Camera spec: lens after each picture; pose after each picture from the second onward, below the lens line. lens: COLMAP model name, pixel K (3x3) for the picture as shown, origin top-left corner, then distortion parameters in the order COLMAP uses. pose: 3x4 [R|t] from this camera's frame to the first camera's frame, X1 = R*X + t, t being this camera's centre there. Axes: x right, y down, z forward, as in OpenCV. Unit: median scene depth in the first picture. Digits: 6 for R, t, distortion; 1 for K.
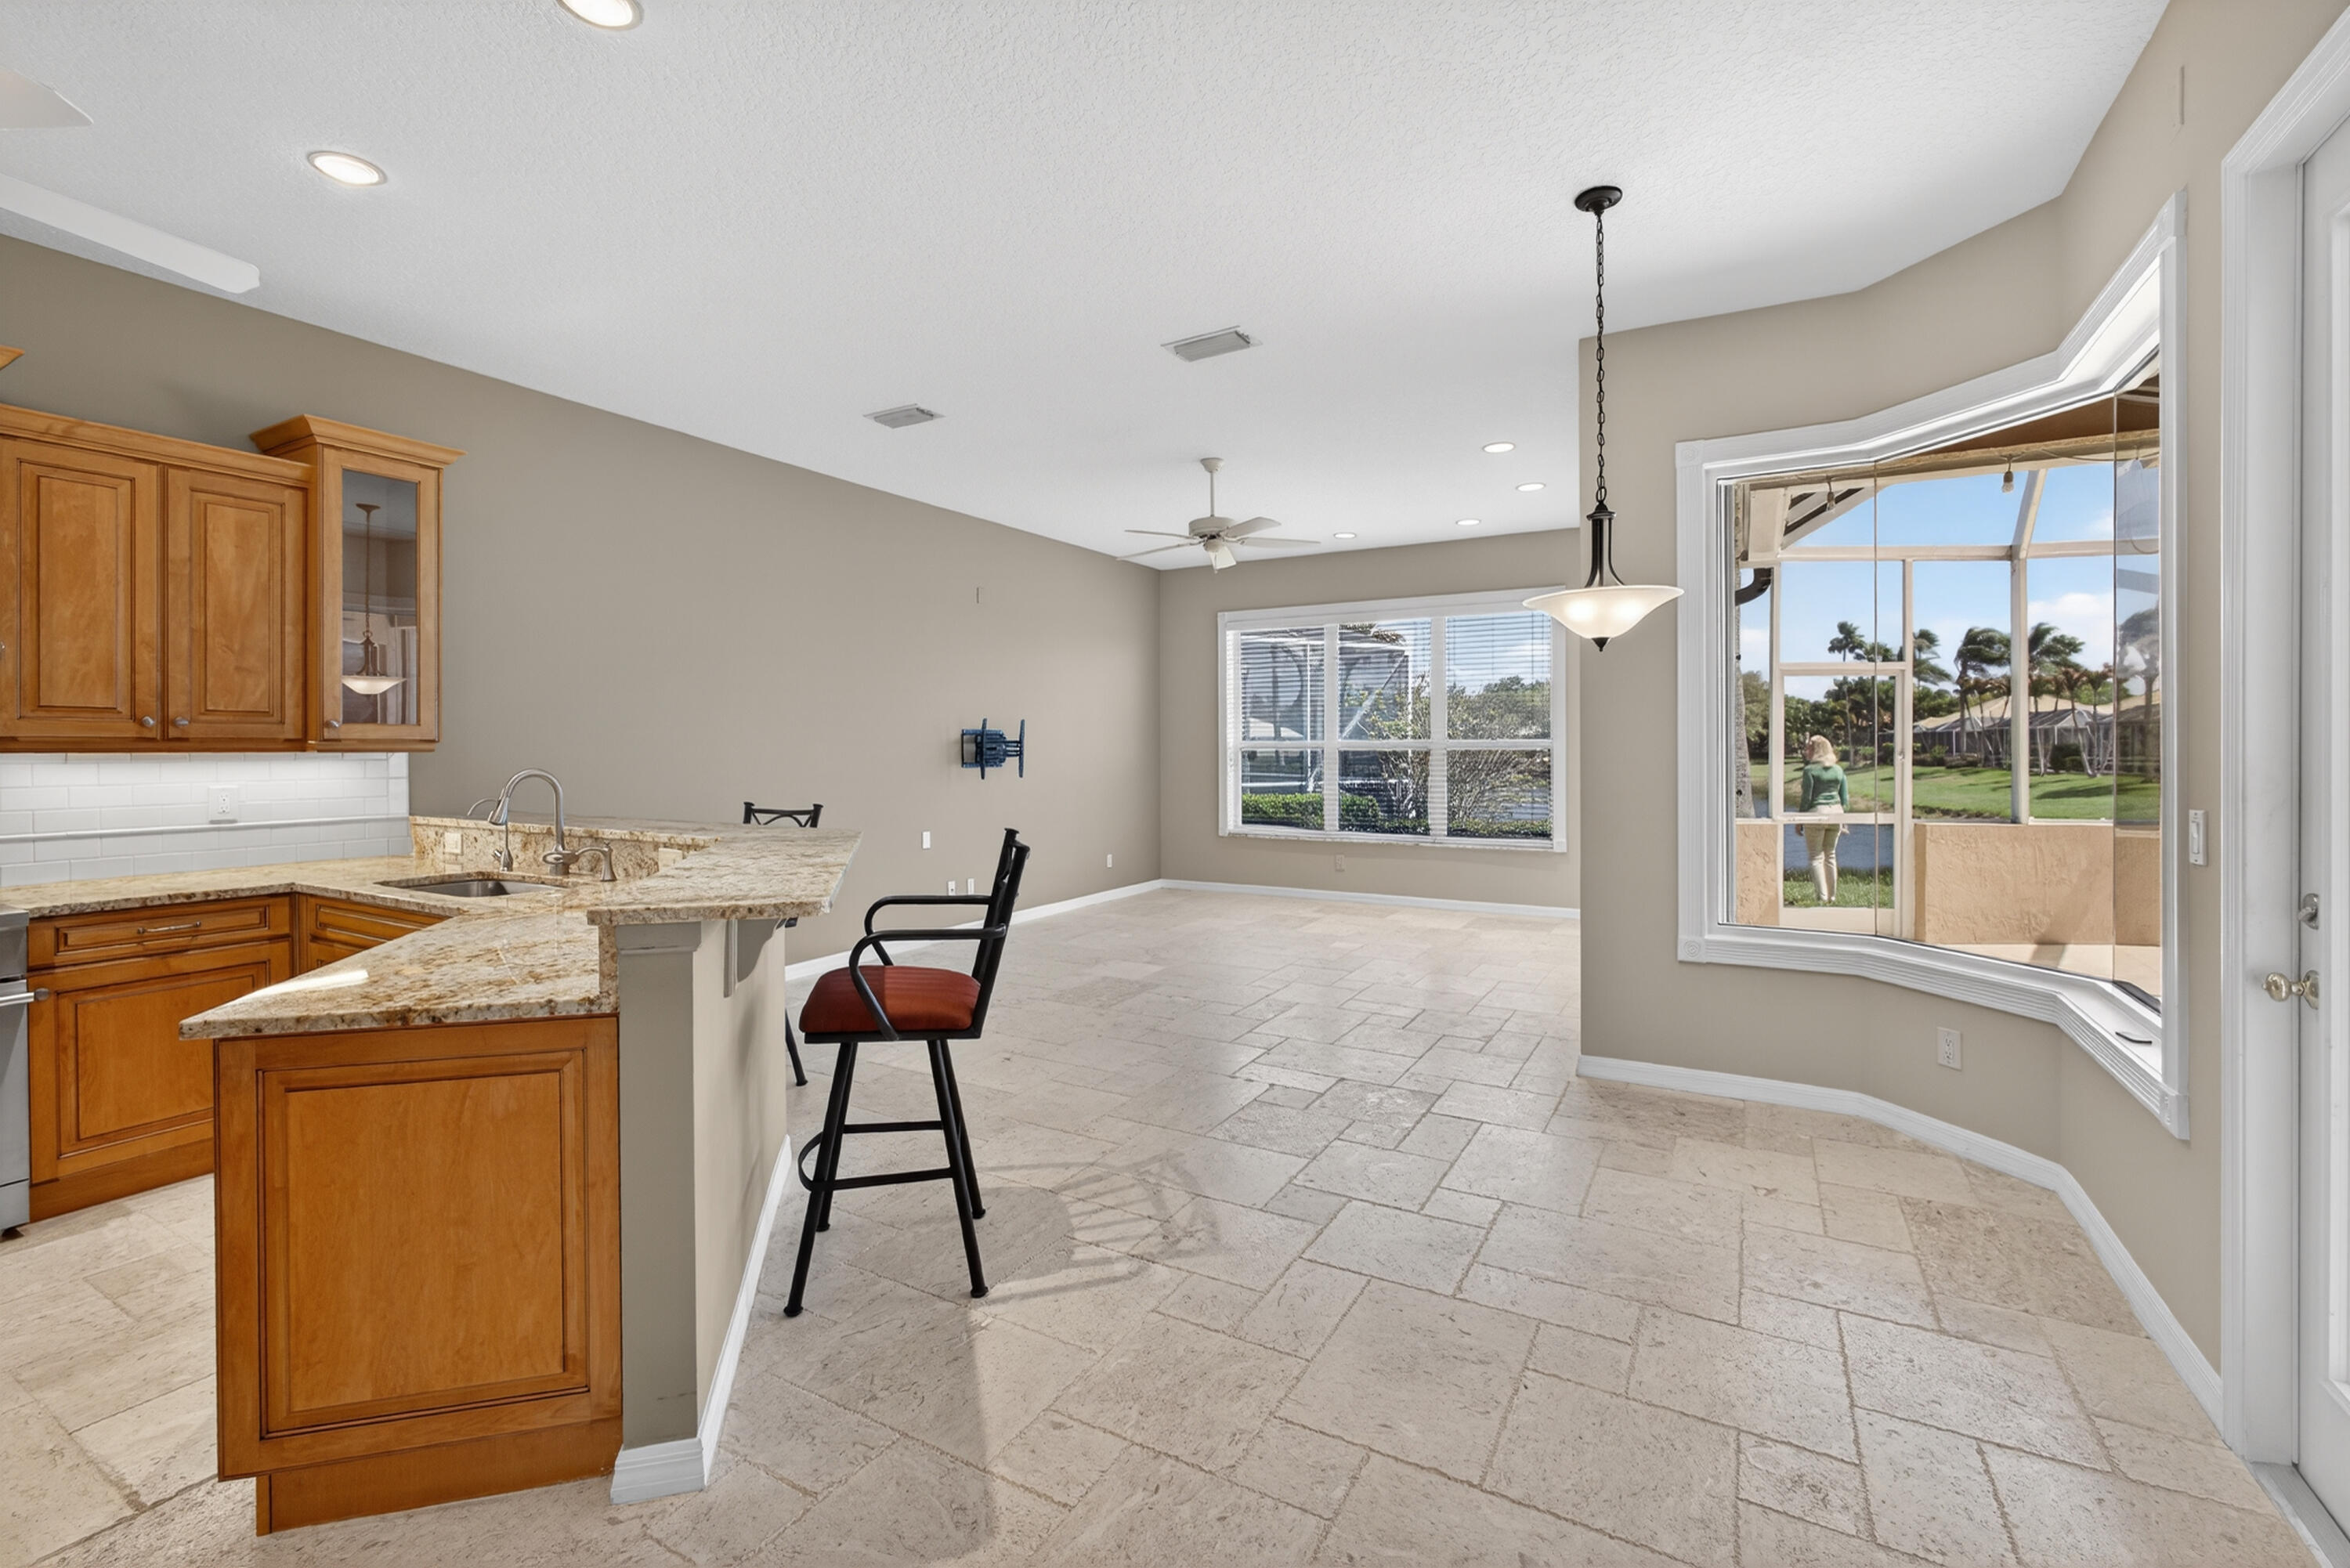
lens RADIAL K [[1006.0, 0, 1169.0], [0, 1006.0, 759.9], [0, 0, 1]] dist [-0.012193, 0.005426]
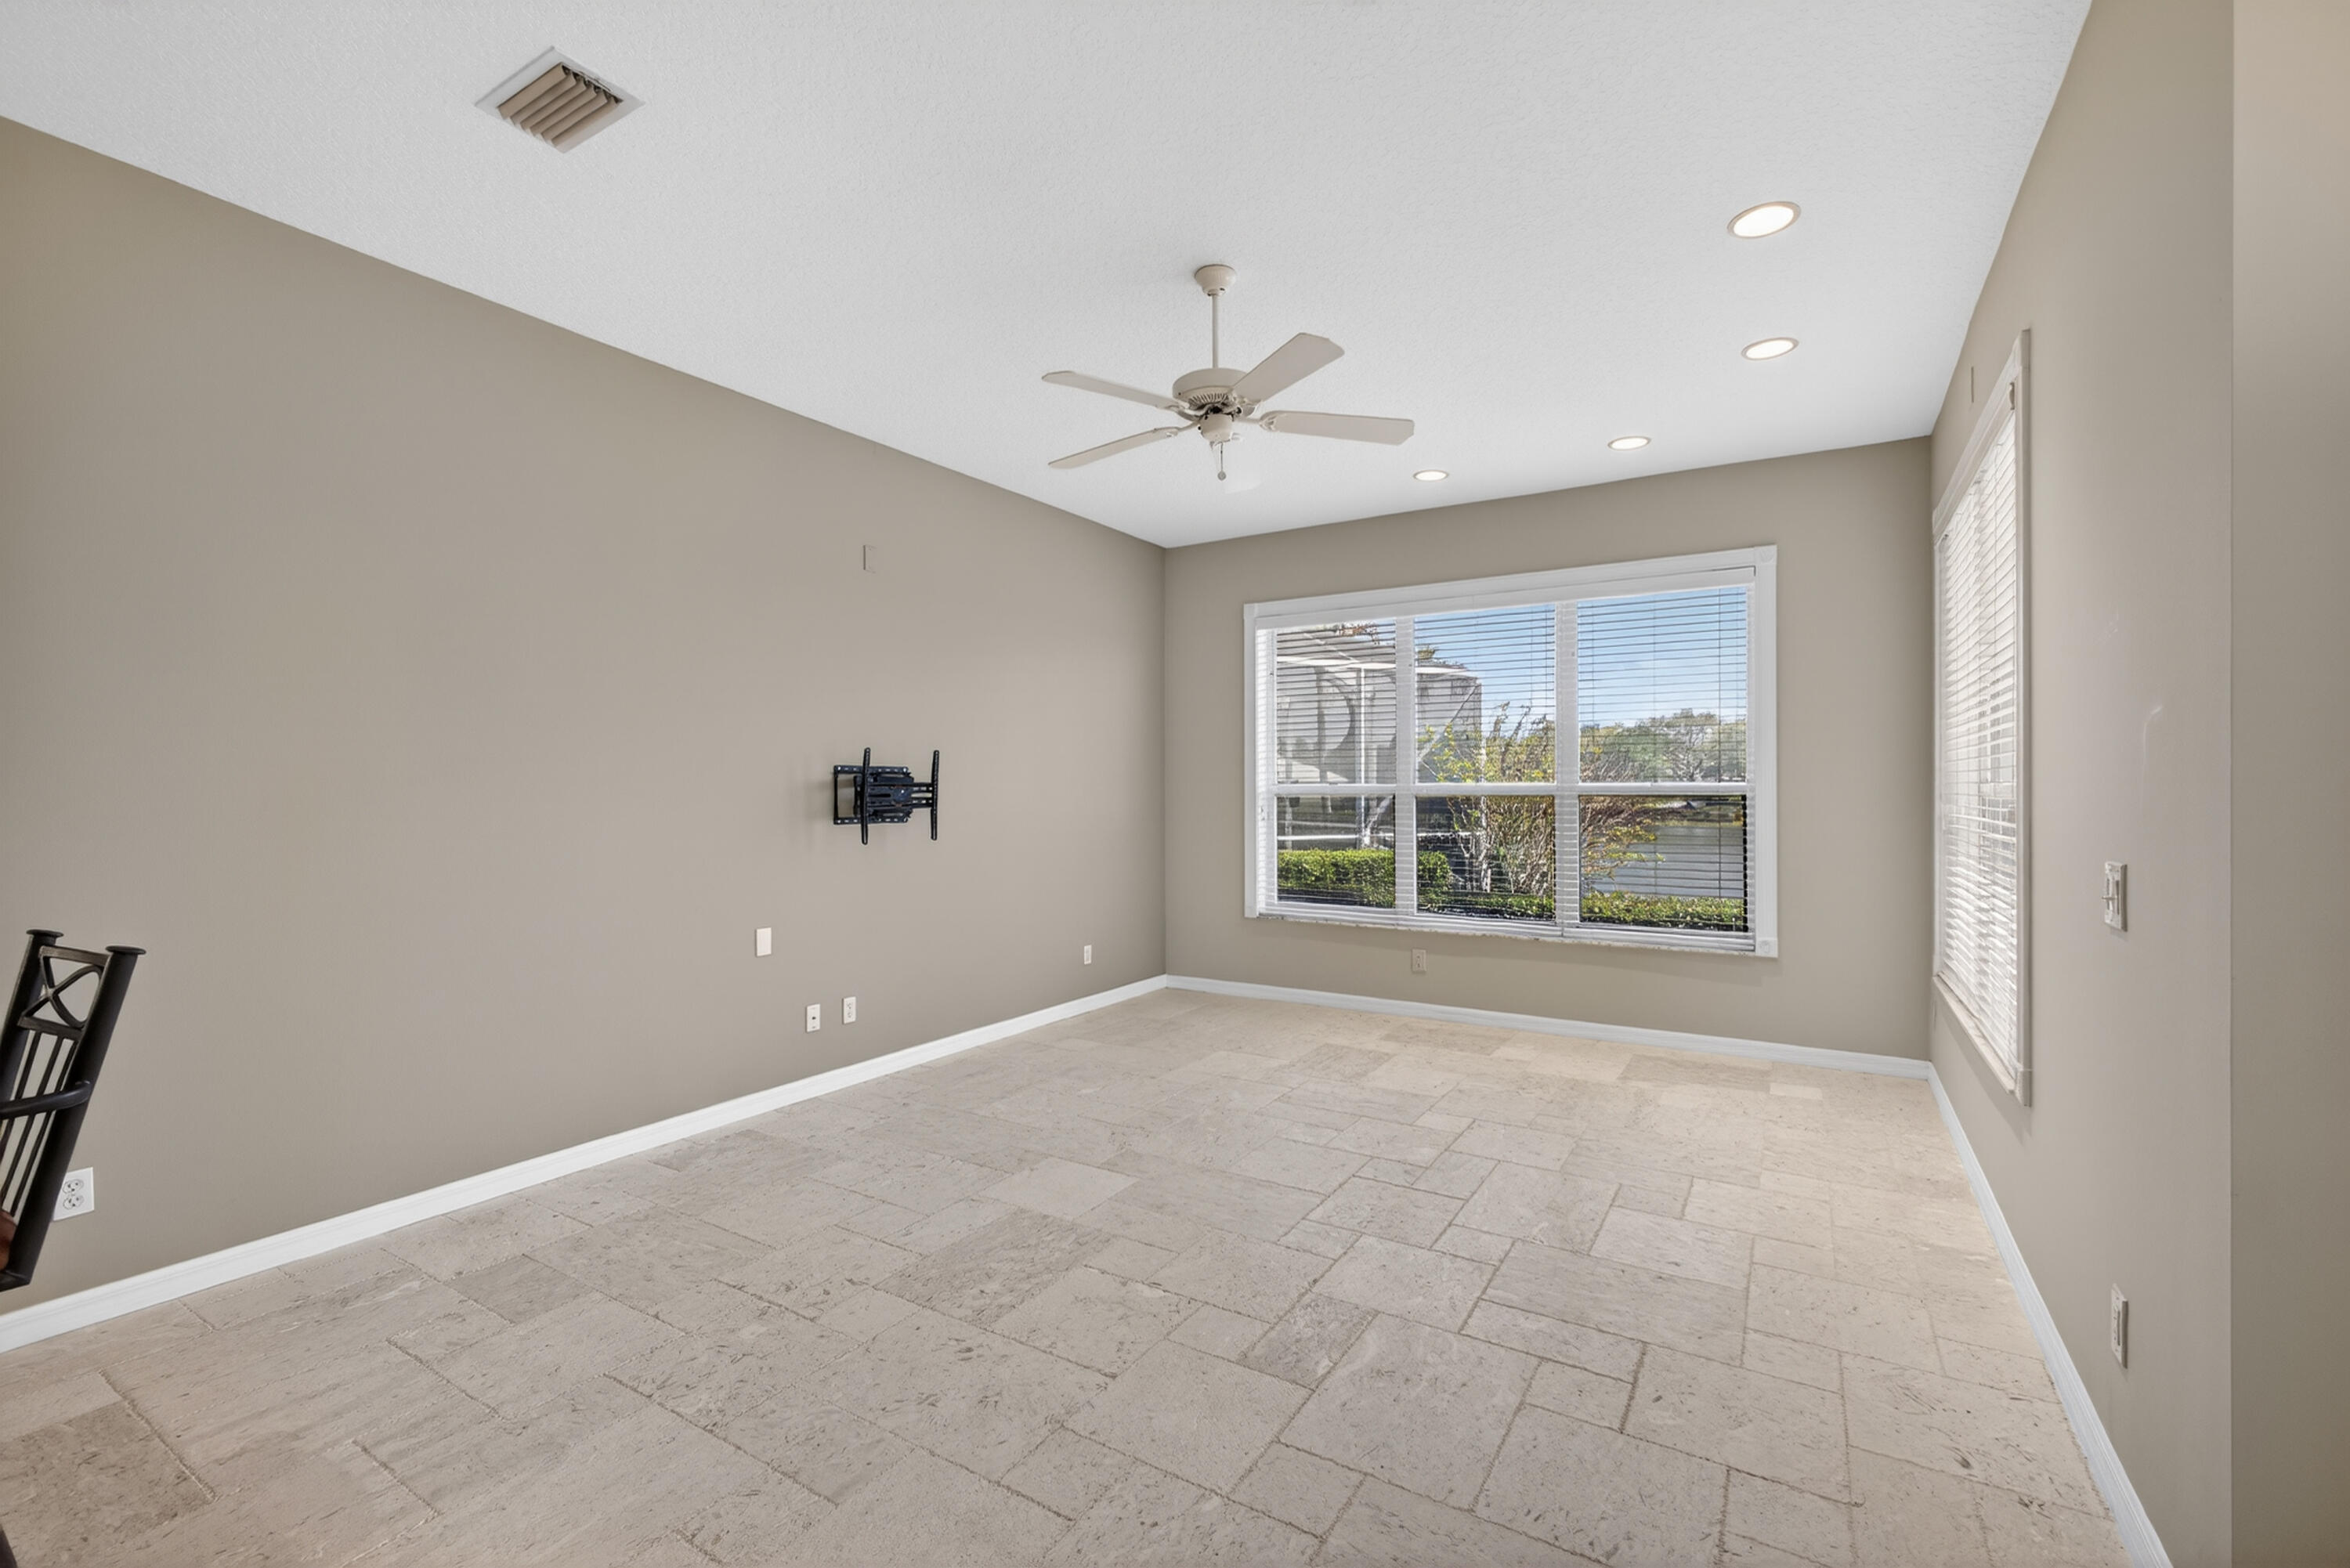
lens RADIAL K [[1006.0, 0, 1189.4], [0, 1006.0, 795.9], [0, 0, 1]] dist [-0.012193, 0.005426]
pose [[0.999707, 0.002388, -0.024106, 0.034712], [-0.002585, 0.999963, -0.008149, -0.005937], [0.024086, 0.008209, 0.999676, 0.371574]]
